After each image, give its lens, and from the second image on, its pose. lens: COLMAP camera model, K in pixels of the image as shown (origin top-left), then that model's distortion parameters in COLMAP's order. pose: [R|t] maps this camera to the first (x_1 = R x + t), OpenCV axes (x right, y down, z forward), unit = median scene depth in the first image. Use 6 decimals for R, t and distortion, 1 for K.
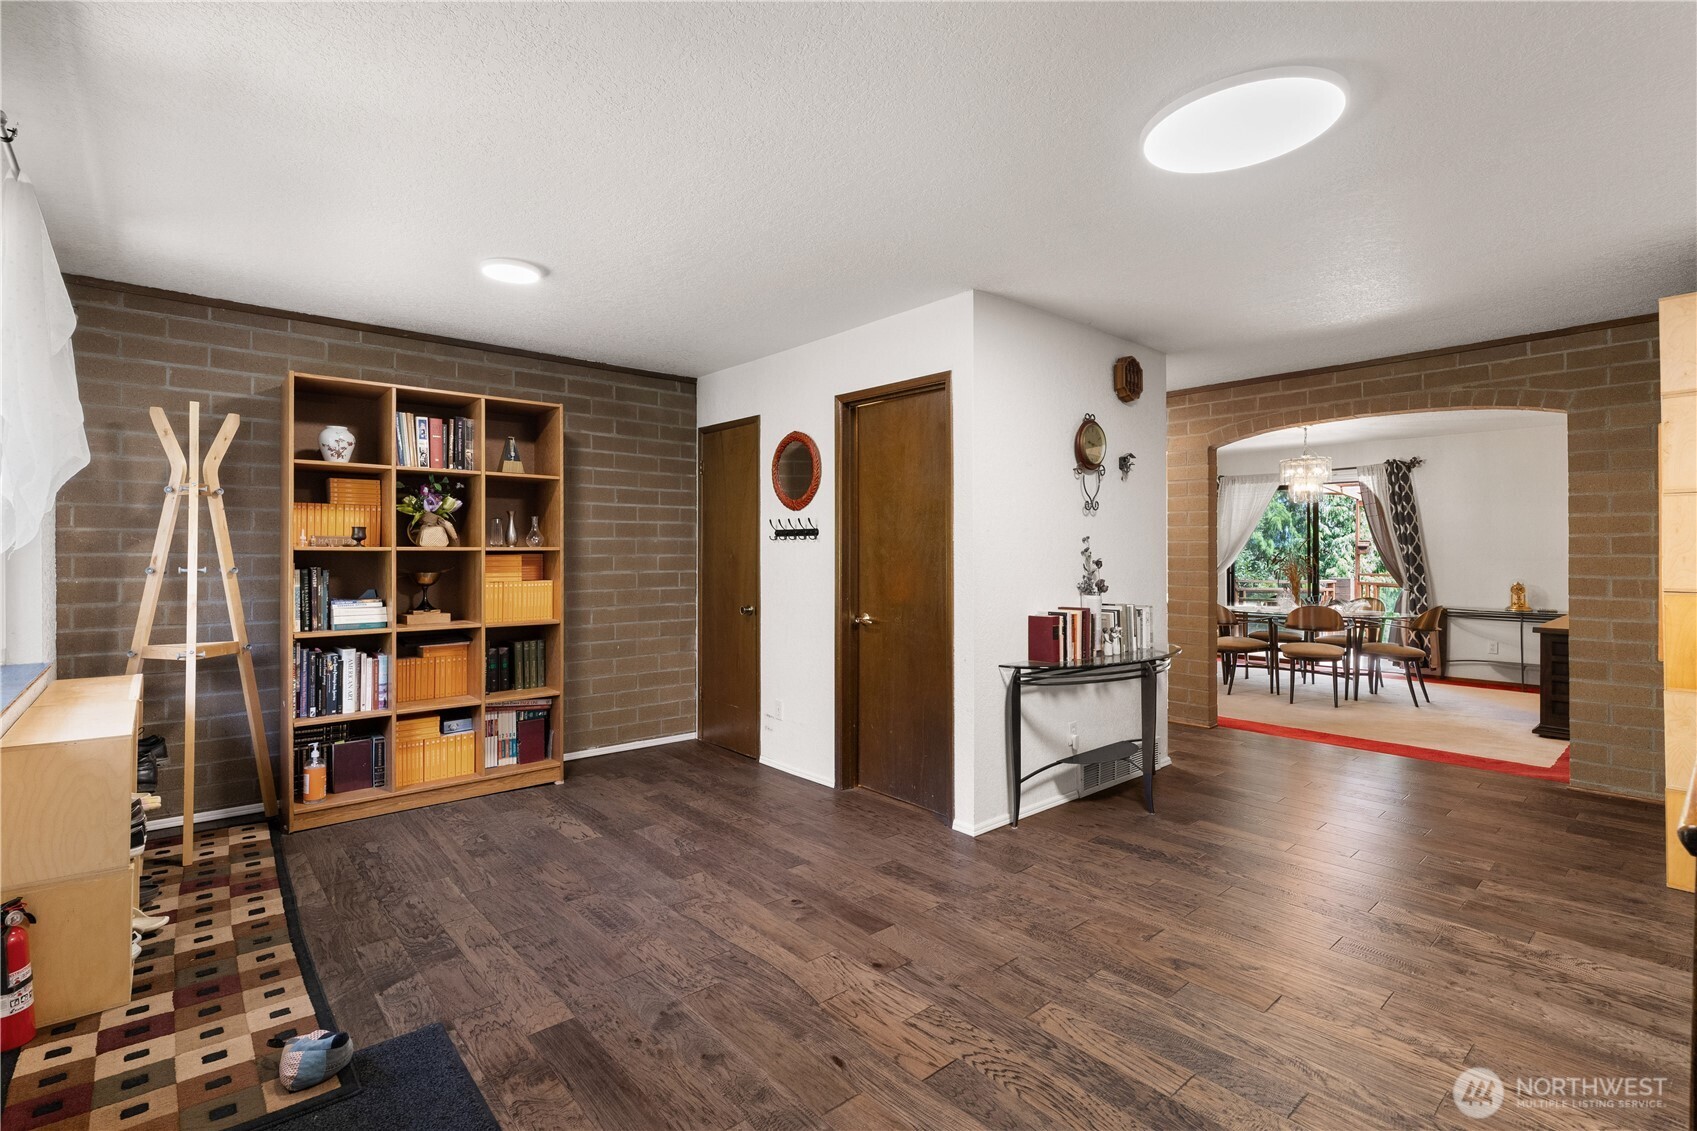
lens RADIAL K [[772.2, 0, 853.9], [0, 772.2, 556.6], [0, 0, 1]] dist [0.003288, 0.001295]
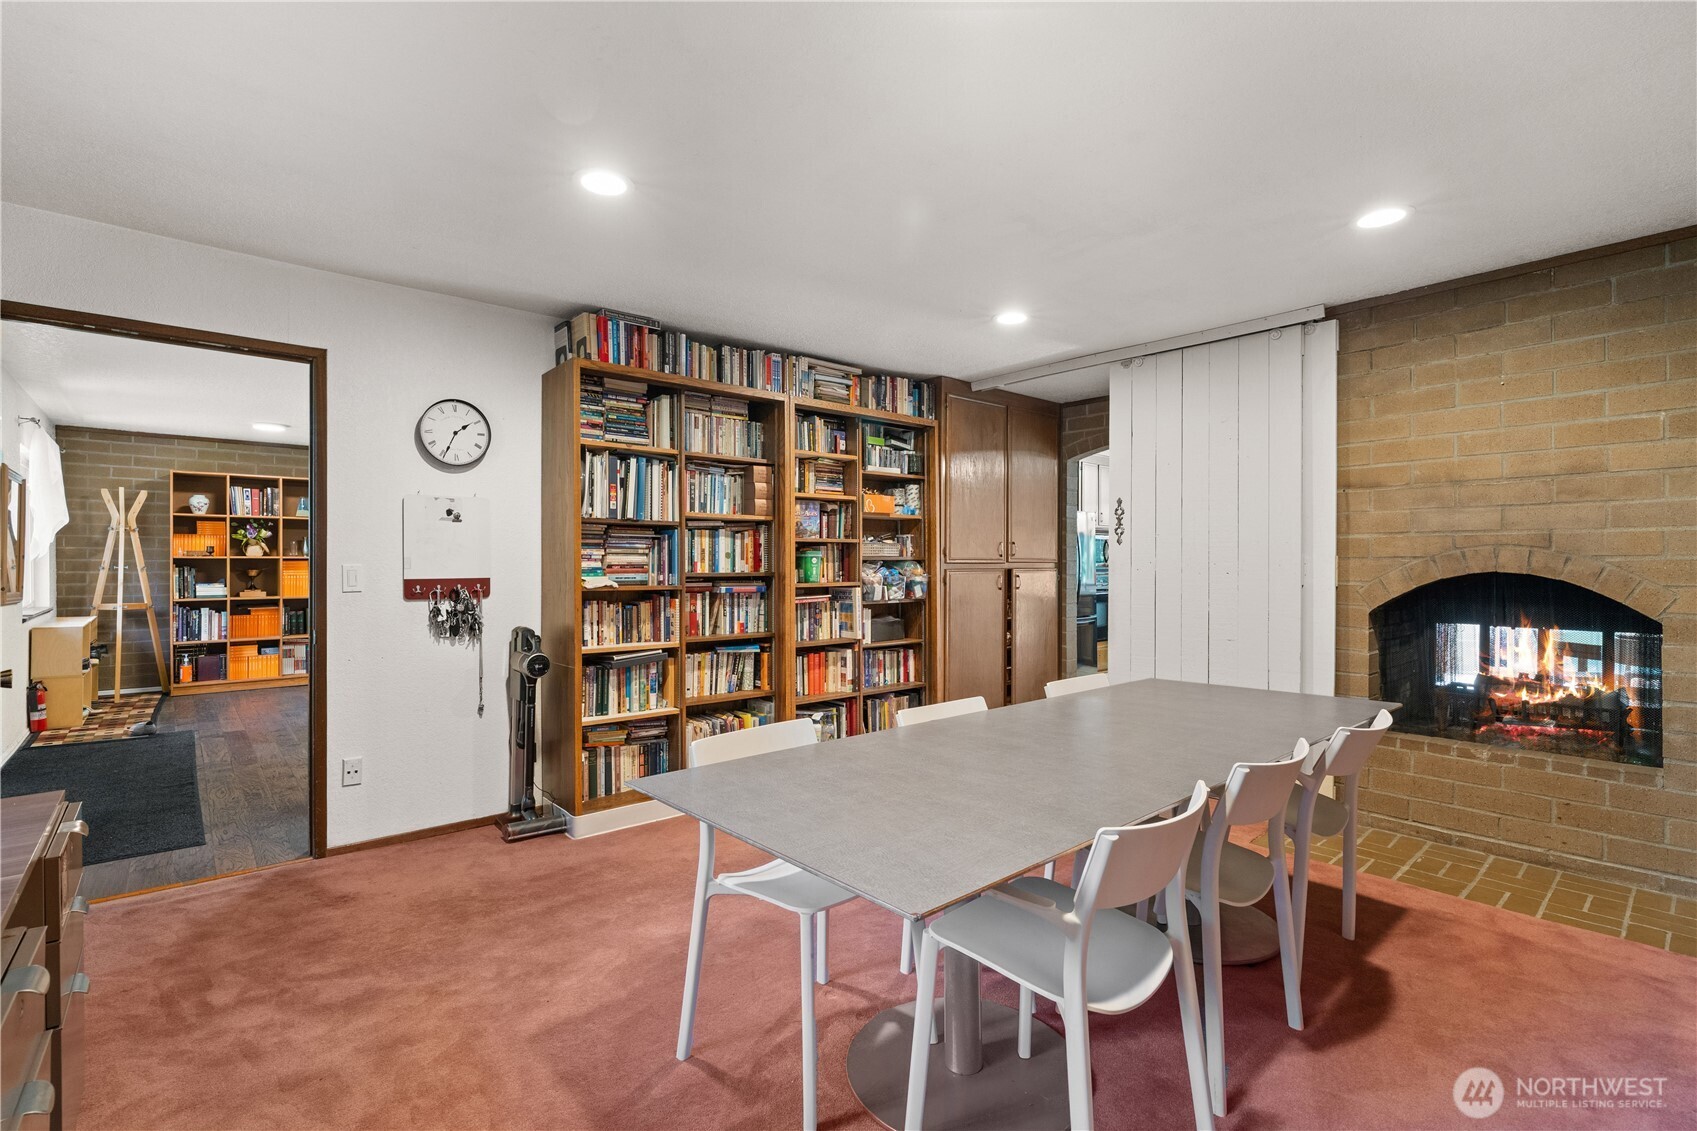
lens RADIAL K [[772.2, 0, 856.7], [0, 772.2, 567.2], [0, 0, 1]] dist [0.003288, 0.001295]
pose [[0.999987, 0.002774, -0.004381, 1.013527], [-0.002741, 0.999968, 0.007493, -0.004324], [0.004401, -0.007481, 0.999962, -0.962868]]
